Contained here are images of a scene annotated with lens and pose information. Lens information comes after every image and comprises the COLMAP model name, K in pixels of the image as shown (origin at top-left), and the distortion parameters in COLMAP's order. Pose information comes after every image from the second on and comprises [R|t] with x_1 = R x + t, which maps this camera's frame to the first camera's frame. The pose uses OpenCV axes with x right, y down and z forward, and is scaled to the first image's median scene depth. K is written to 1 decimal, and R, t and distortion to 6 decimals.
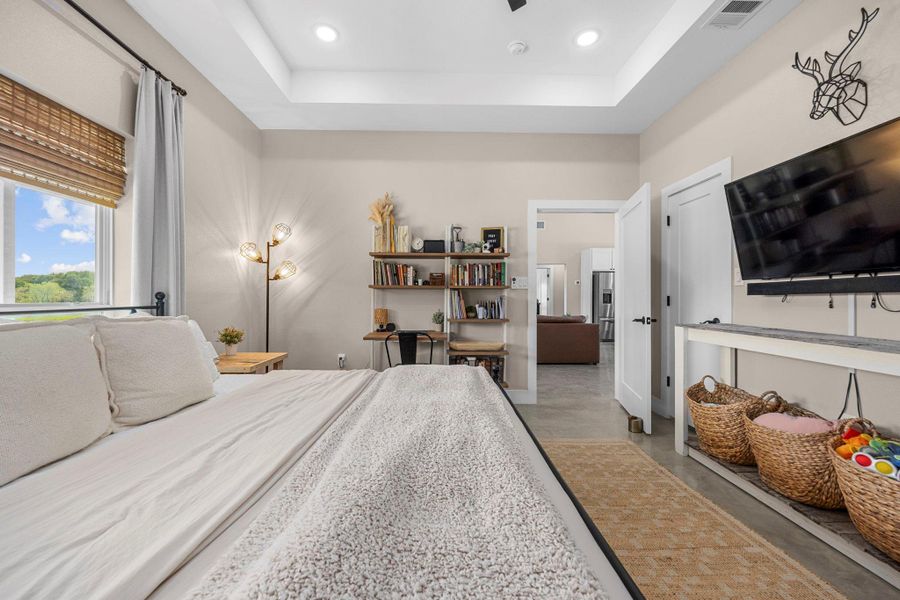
lens RADIAL K [[356.1, 0, 447.9], [0, 356.1, 299.8], [0, 0, 1]] dist [-0.001140, -0.000360]
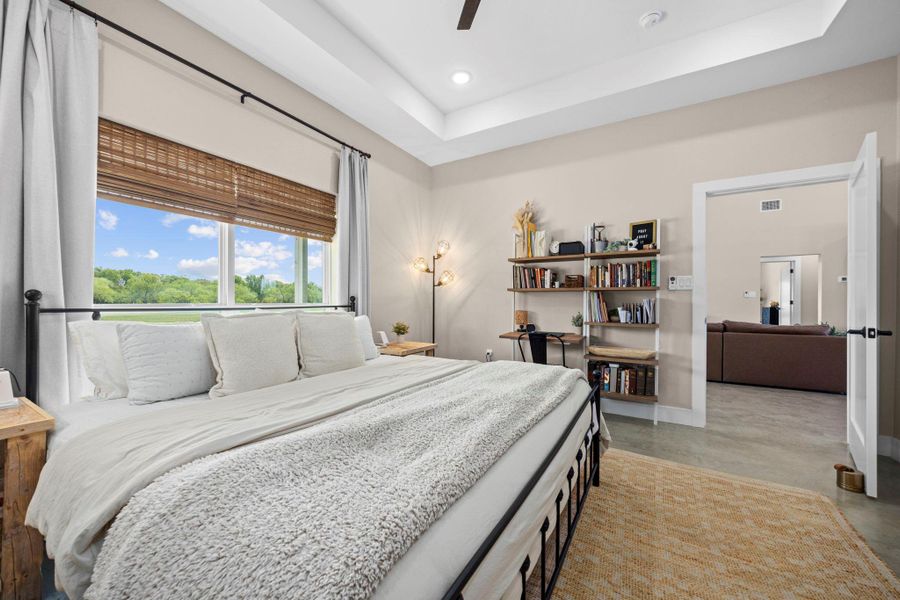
lens RADIAL K [[346.9, 0, 443.6], [0, 346.9, 304.5], [0, 0, 1]] dist [-0.008655, -0.000203]
pose [[0.841502, 0.005934, -0.540221, 0.181791], [-0.003746, 0.999980, 0.005149, 0.002846], [0.540241, -0.002309, 0.841507, -0.004741]]
